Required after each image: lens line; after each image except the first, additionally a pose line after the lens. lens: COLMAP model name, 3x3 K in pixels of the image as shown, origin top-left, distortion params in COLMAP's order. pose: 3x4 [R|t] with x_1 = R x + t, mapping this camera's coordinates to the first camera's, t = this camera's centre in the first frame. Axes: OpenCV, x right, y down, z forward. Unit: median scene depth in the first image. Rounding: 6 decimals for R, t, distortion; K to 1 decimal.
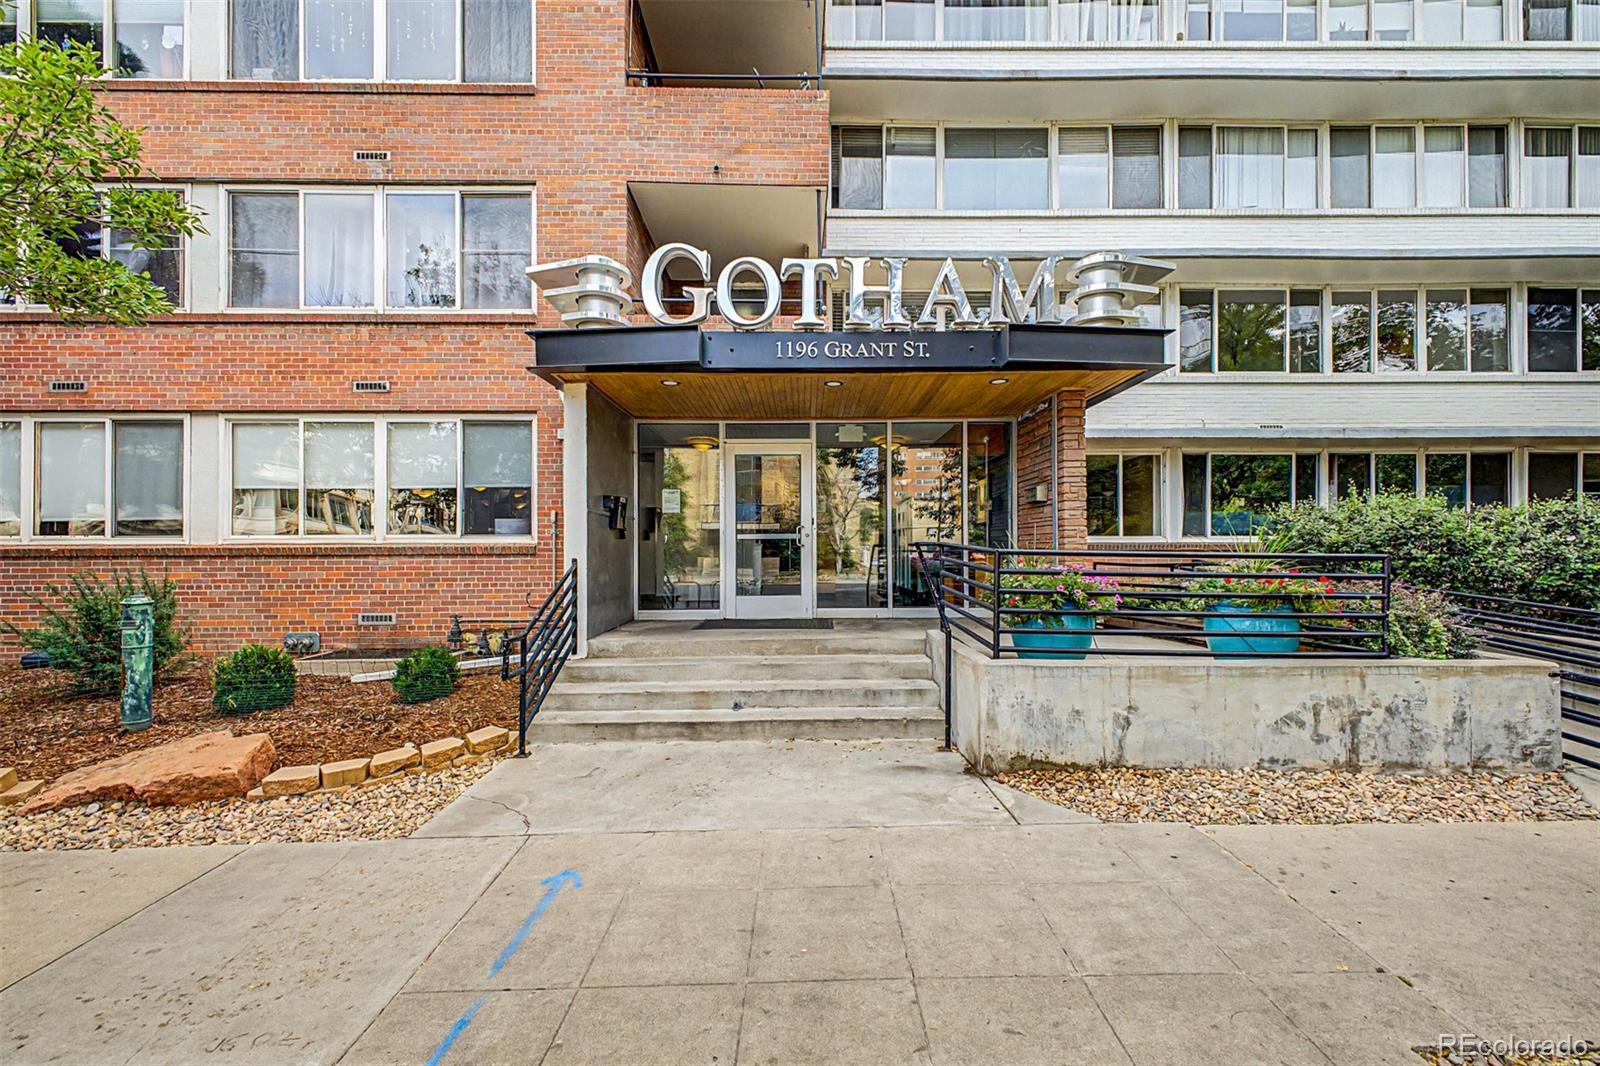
lens RADIAL K [[660.1, 0, 800.0], [0, 660.1, 533.0], [0, 0, 1]] dist [0.007346, -0.000149]
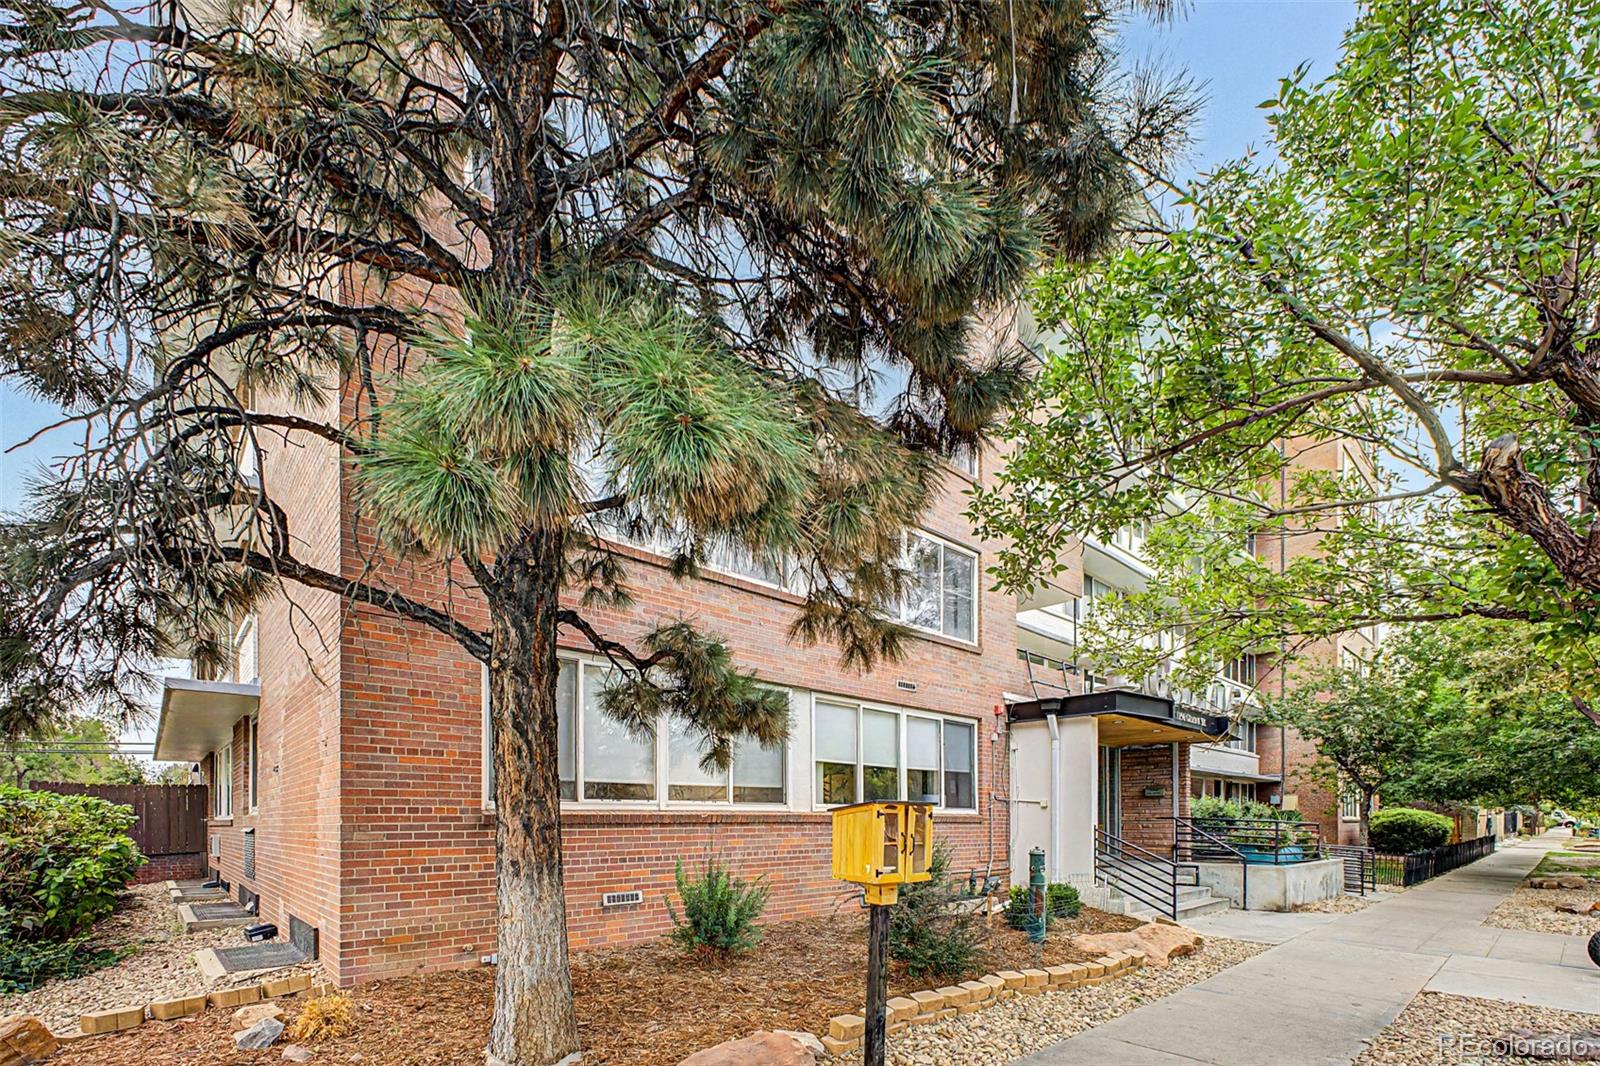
lens RADIAL K [[660.1, 0, 800.0], [0, 660.1, 533.0], [0, 0, 1]] dist [0.007346, -0.000149]
pose [[0.746262, 0.274450, 0.606441, -1.690668], [-0.020864, 0.920243, -0.390790, 0.022255], [-0.665325, 0.278979, 0.692469, 0.109294]]
